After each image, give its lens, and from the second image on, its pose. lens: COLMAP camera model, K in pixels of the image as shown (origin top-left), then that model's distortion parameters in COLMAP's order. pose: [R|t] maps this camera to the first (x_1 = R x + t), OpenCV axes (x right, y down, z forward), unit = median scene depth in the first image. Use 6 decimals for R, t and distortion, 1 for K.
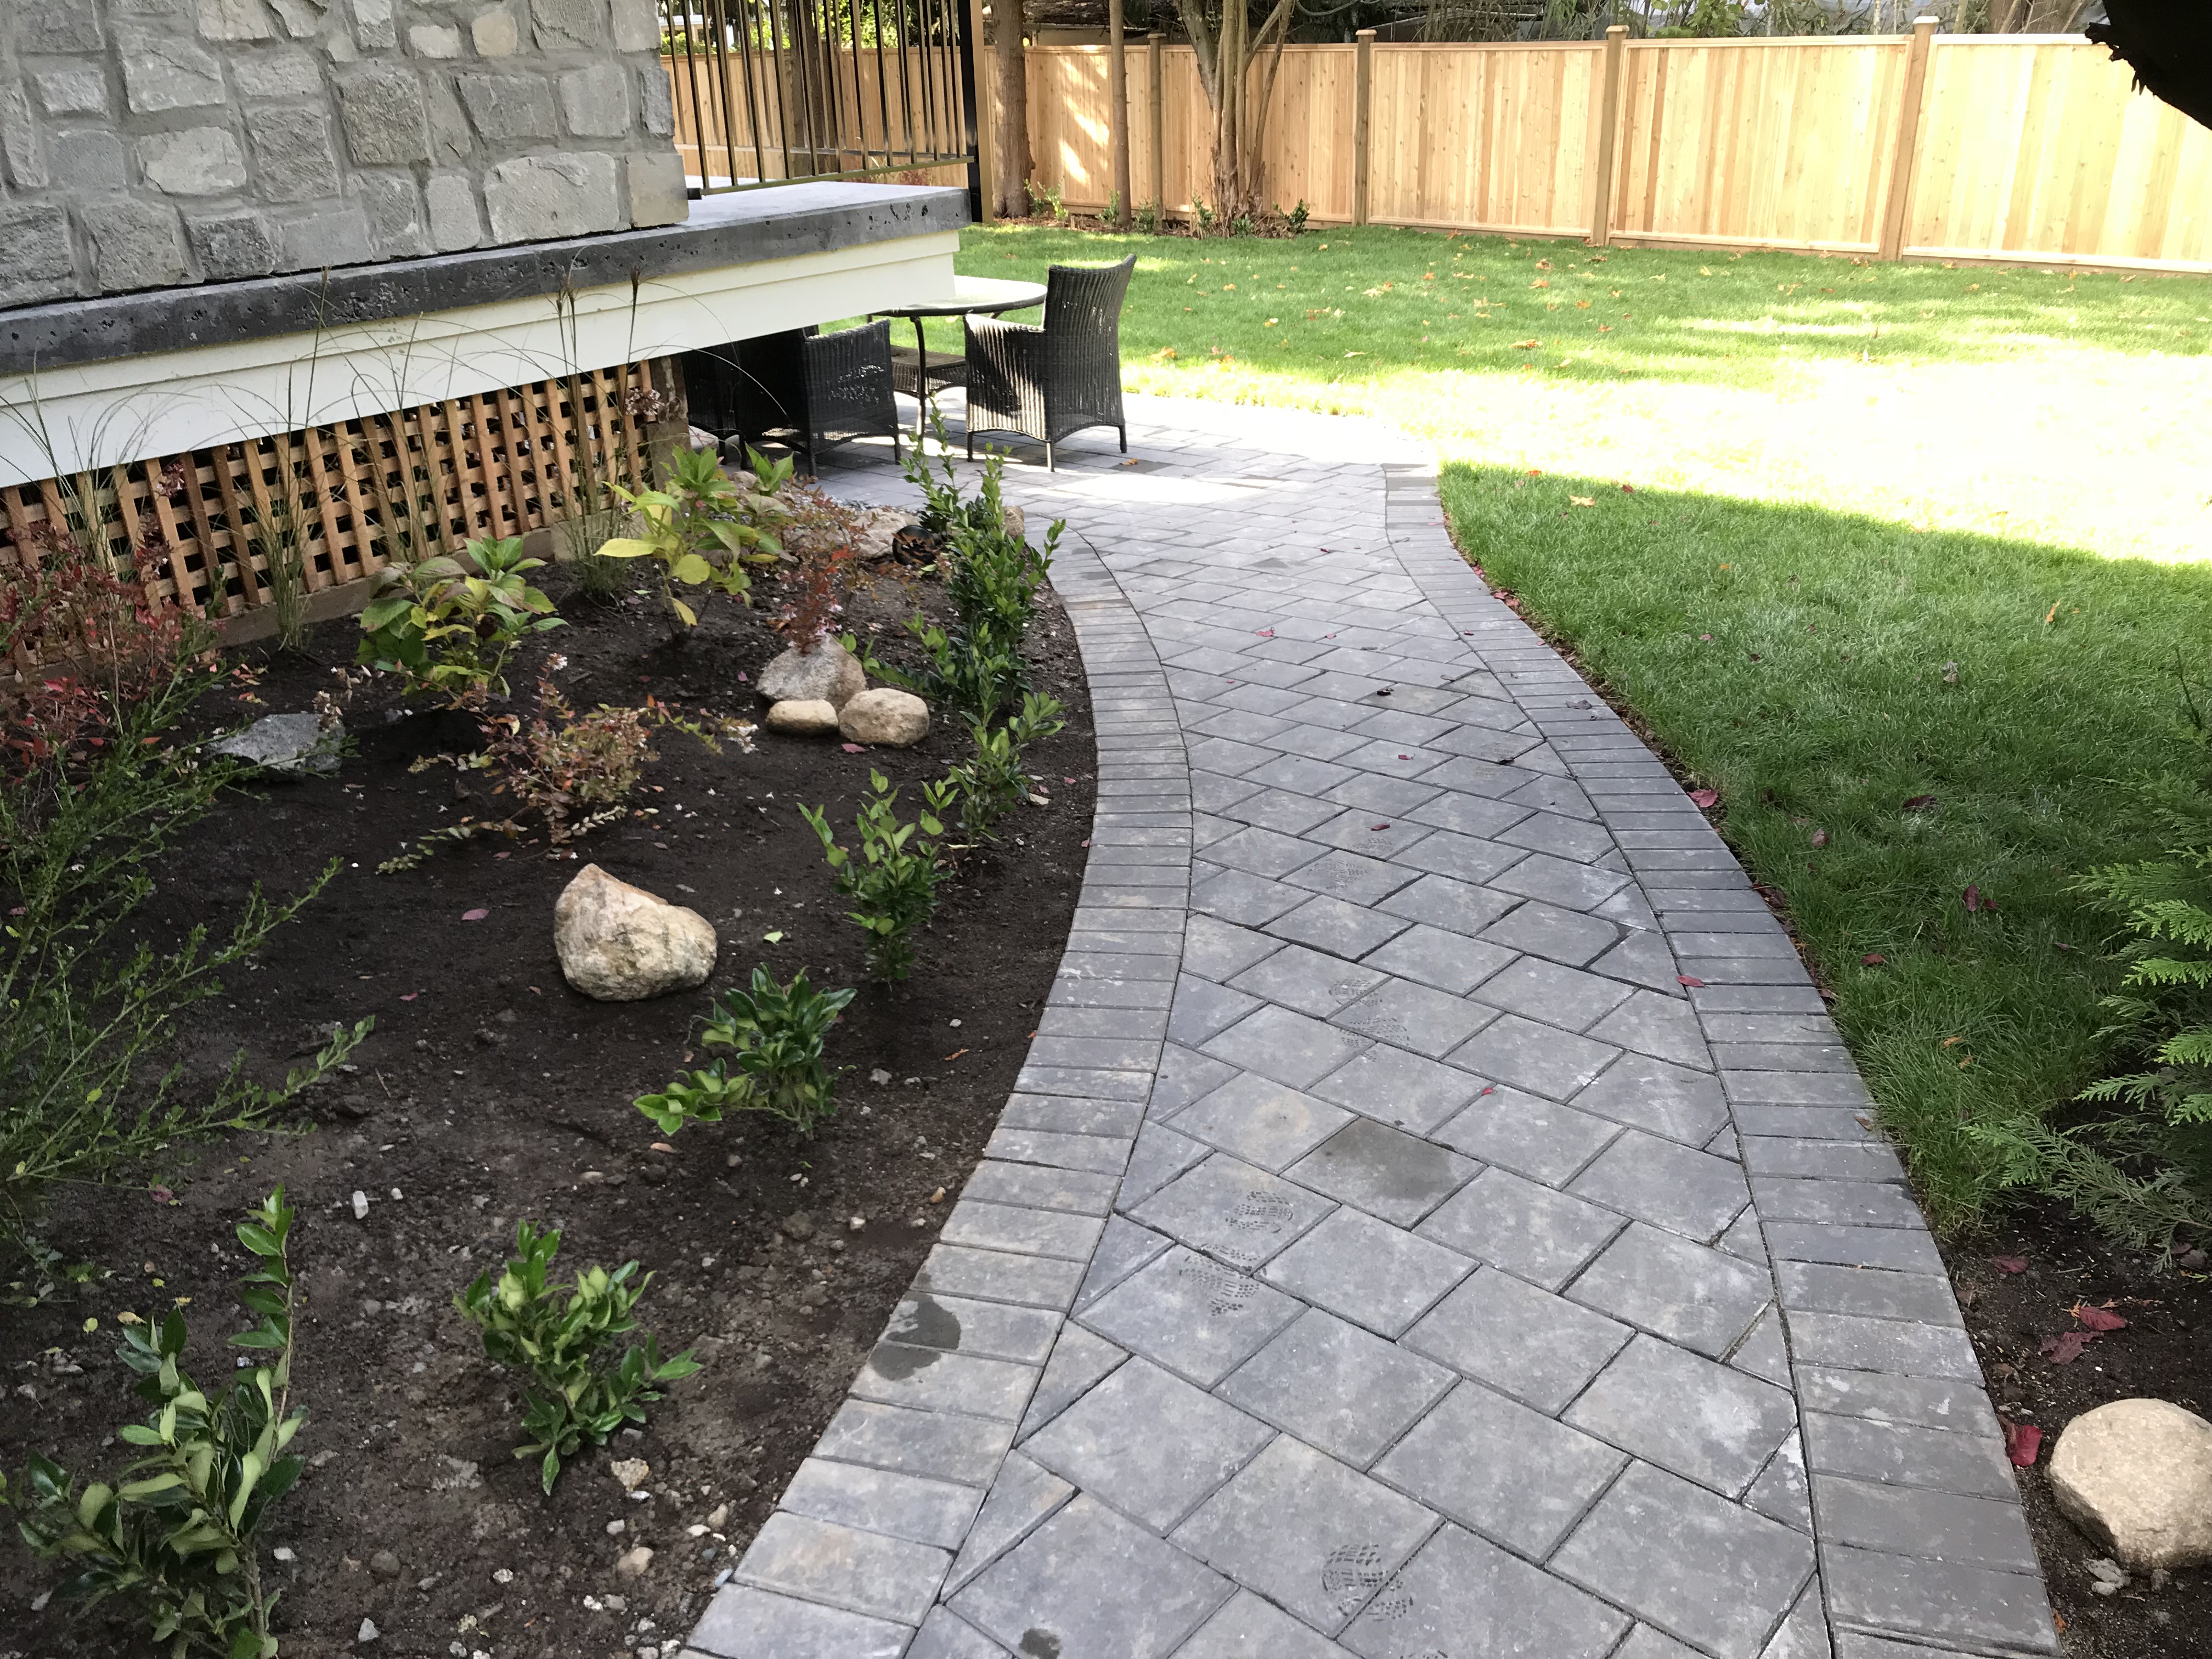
lens RADIAL K [[1799.3, 0, 1106.0], [0, 1799.3, 829.5], [0, 0, 1]] dist [-0.058763, 0.143088]
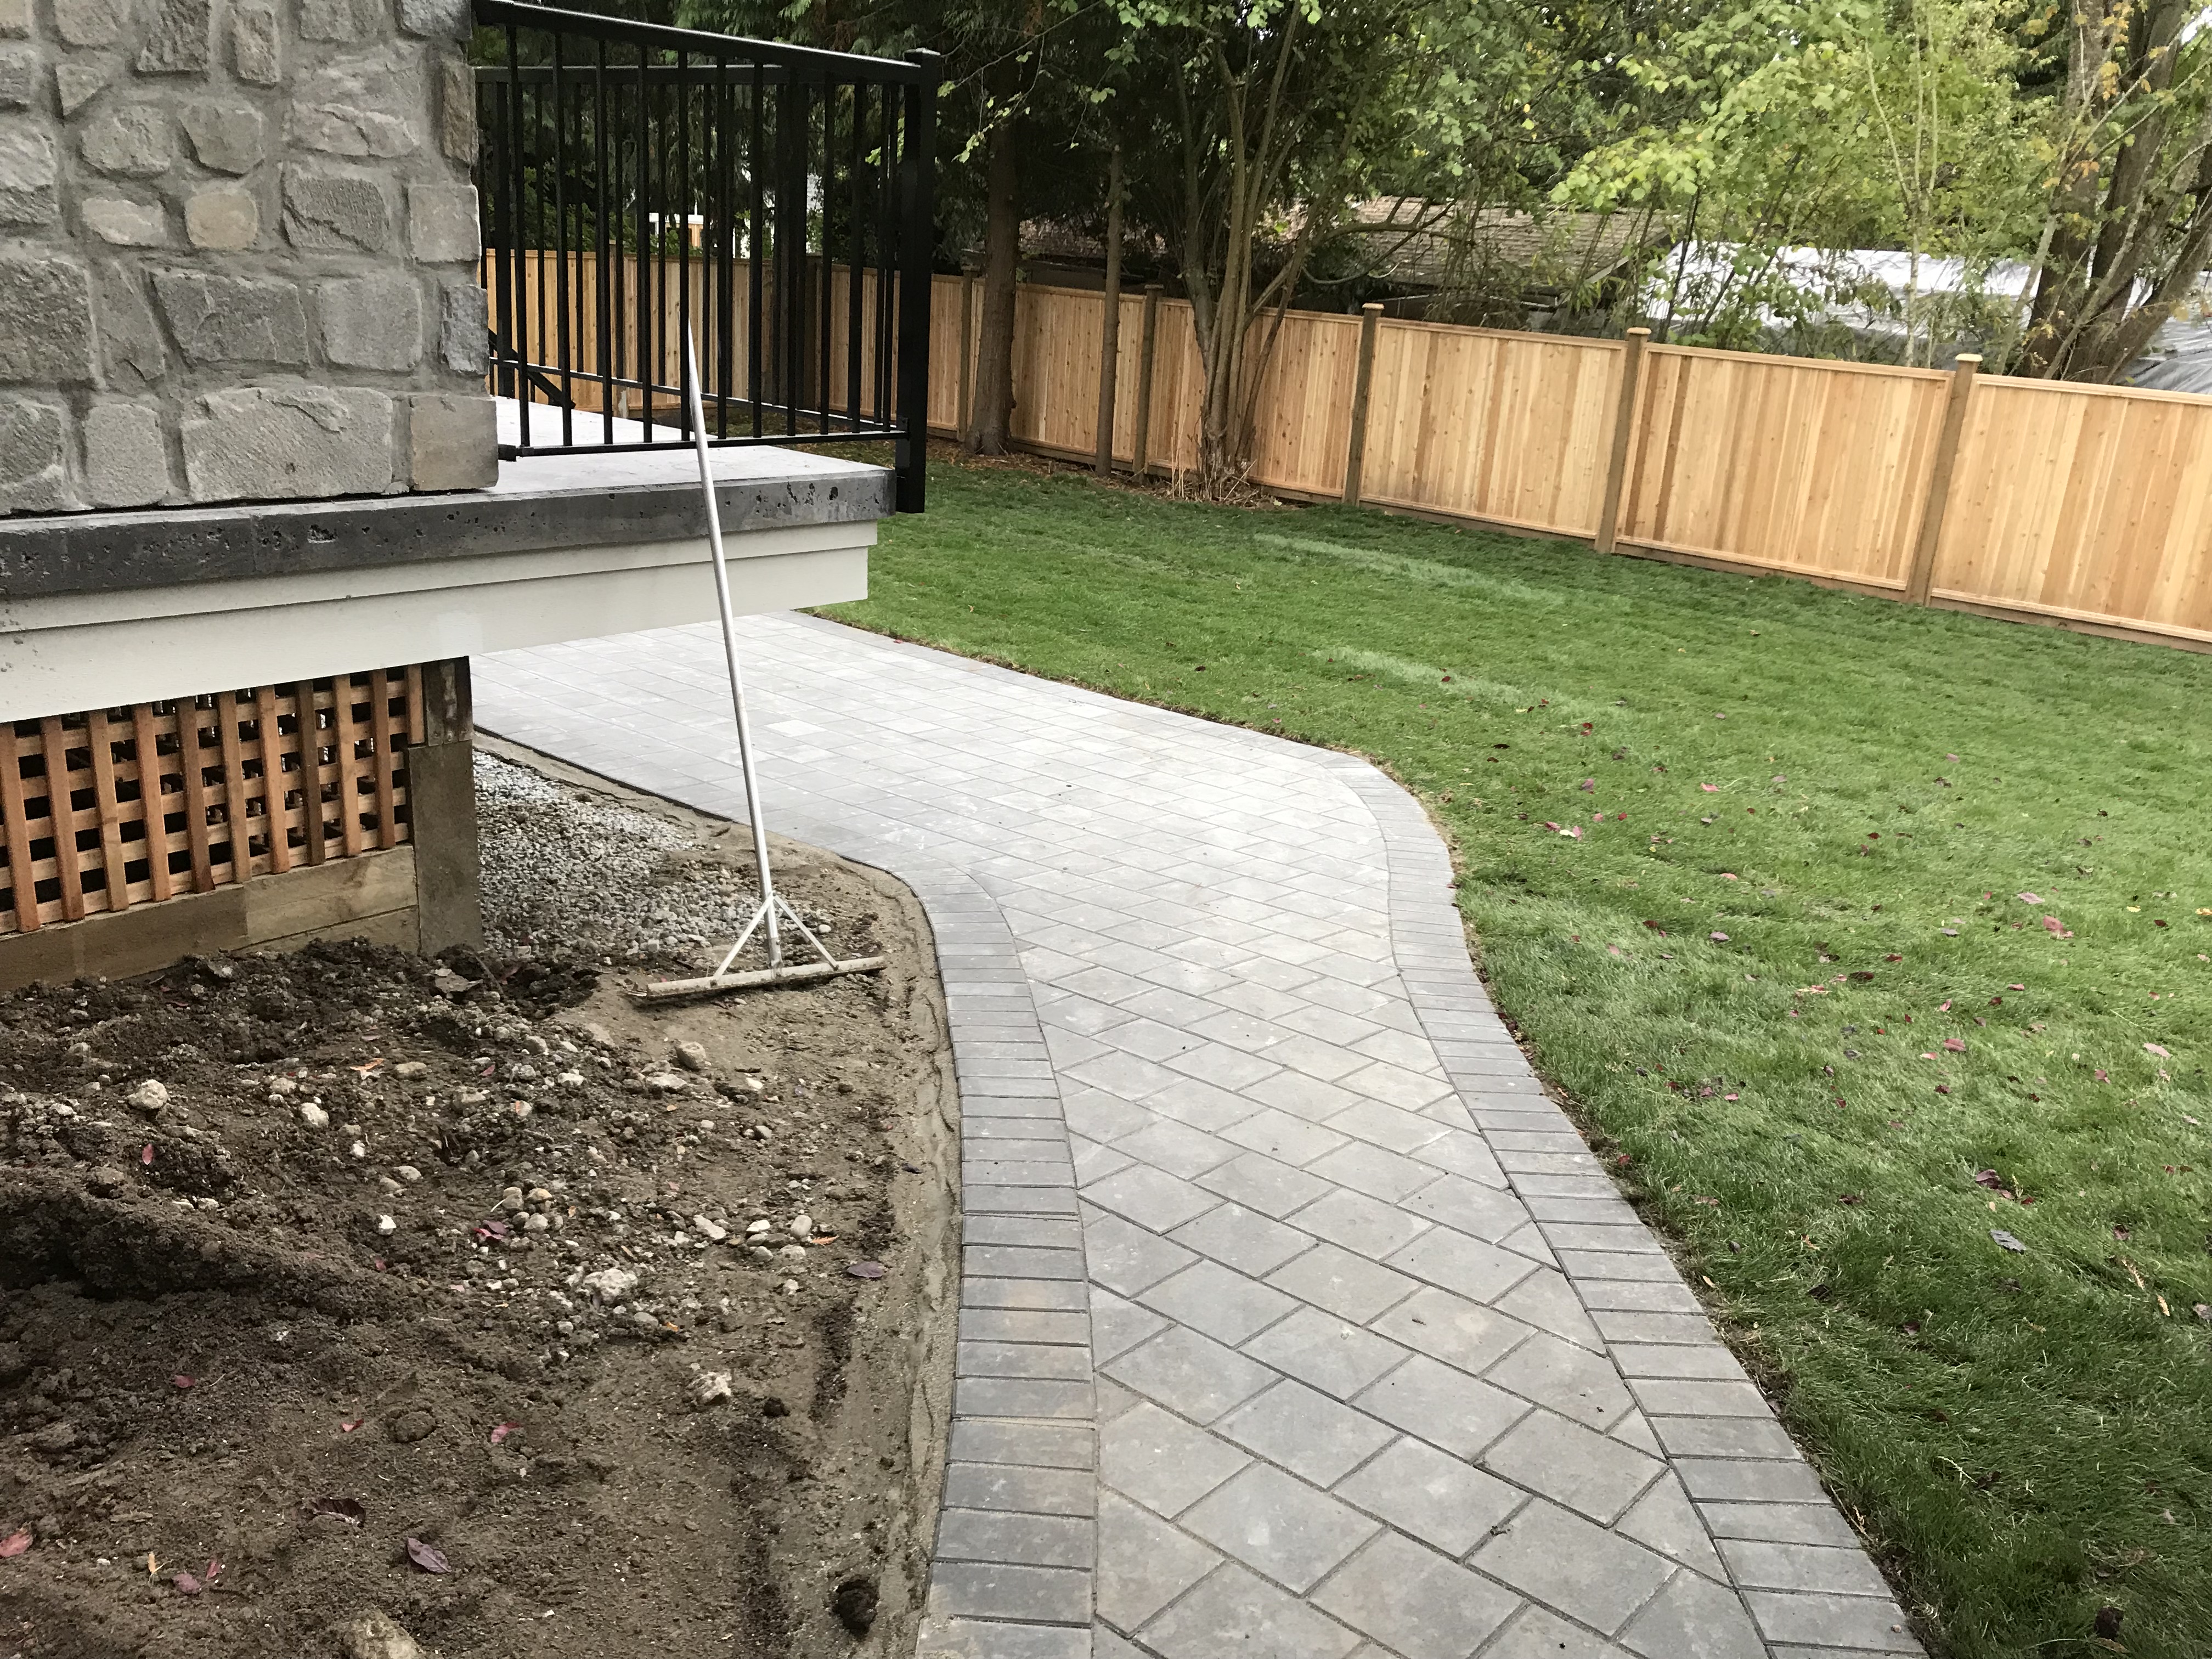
lens RADIAL K [[1816.8, 0, 1106.0], [0, 1816.8, 829.5], [0, 0, 1]] dist [0.018562, 0.005344]
pose [[0.995213, 0.093525, 0.028344, 0.002780], [-0.089378, 0.988371, -0.123018, -0.045252], [-0.039520, 0.119896, 0.992000, 0.090850]]
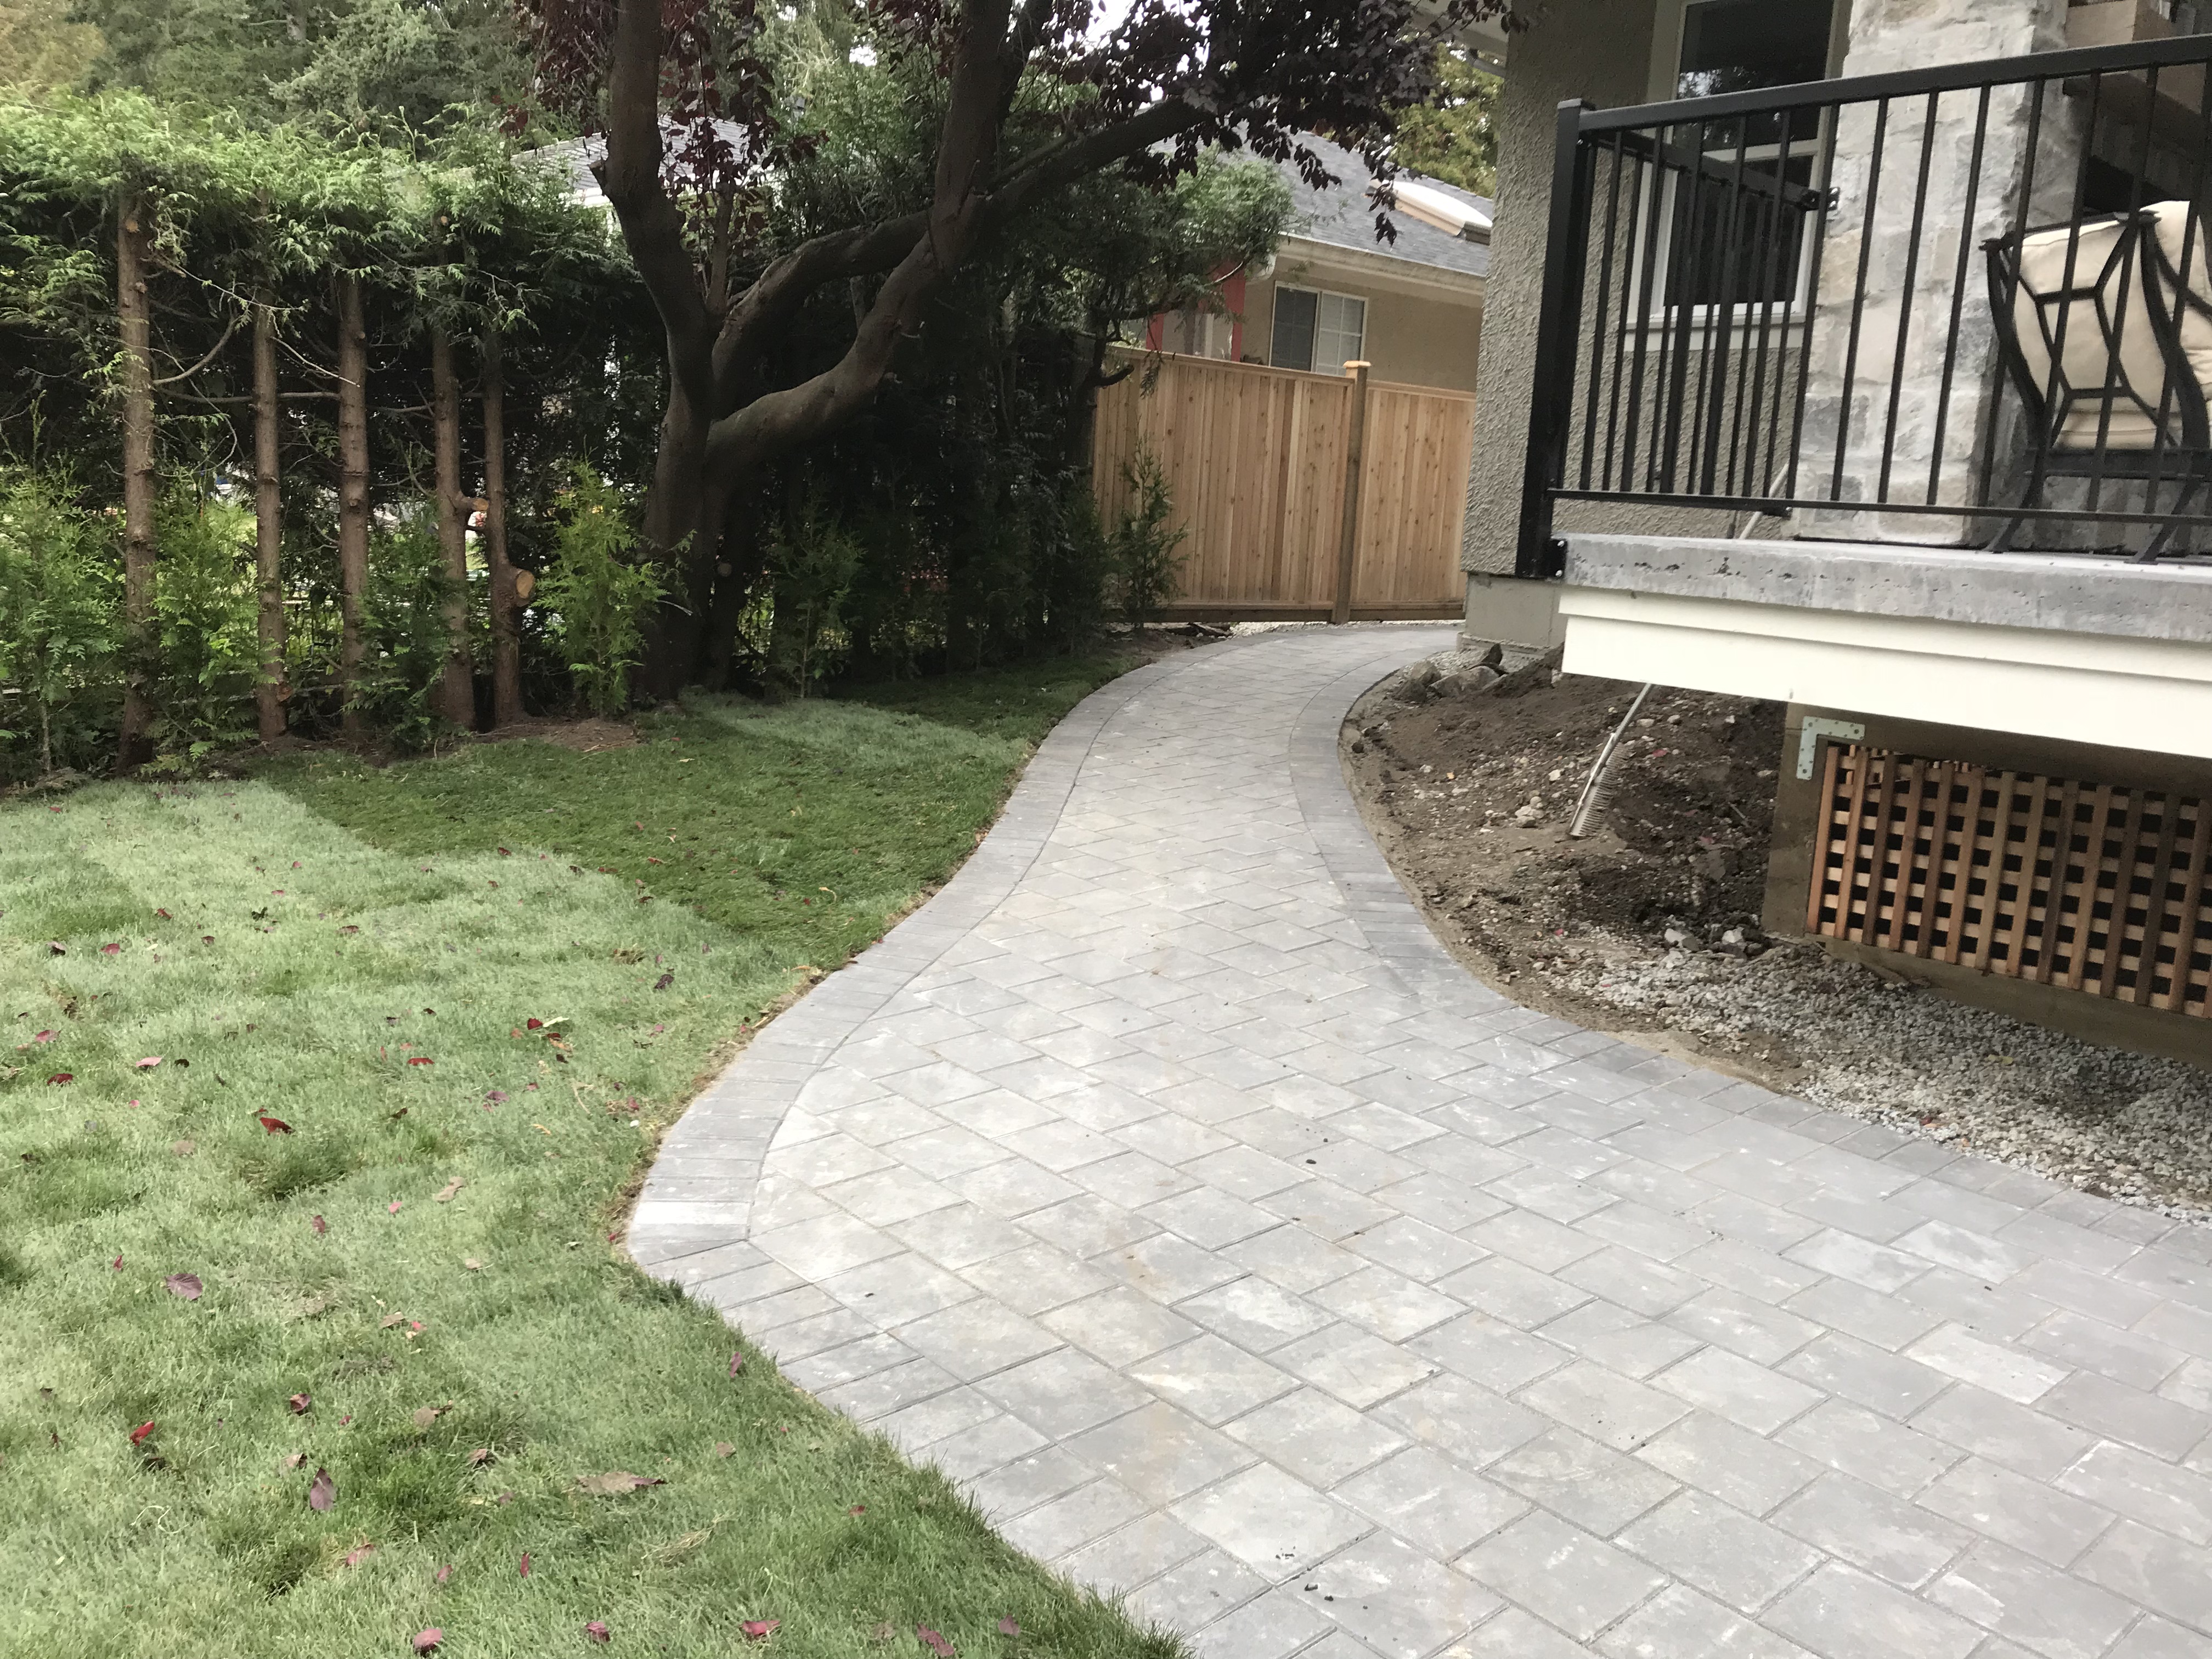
lens RADIAL K [[1816.8, 0, 1106.0], [0, 1816.8, 829.5], [0, 0, 1]] dist [0.018562, 0.005344]
pose [[-0.993576, -0.047892, 0.102537, 0.009237], [0.019636, 0.819345, 0.572964, -0.263332], [-0.111454, 0.571297, -0.813141, 0.645717]]
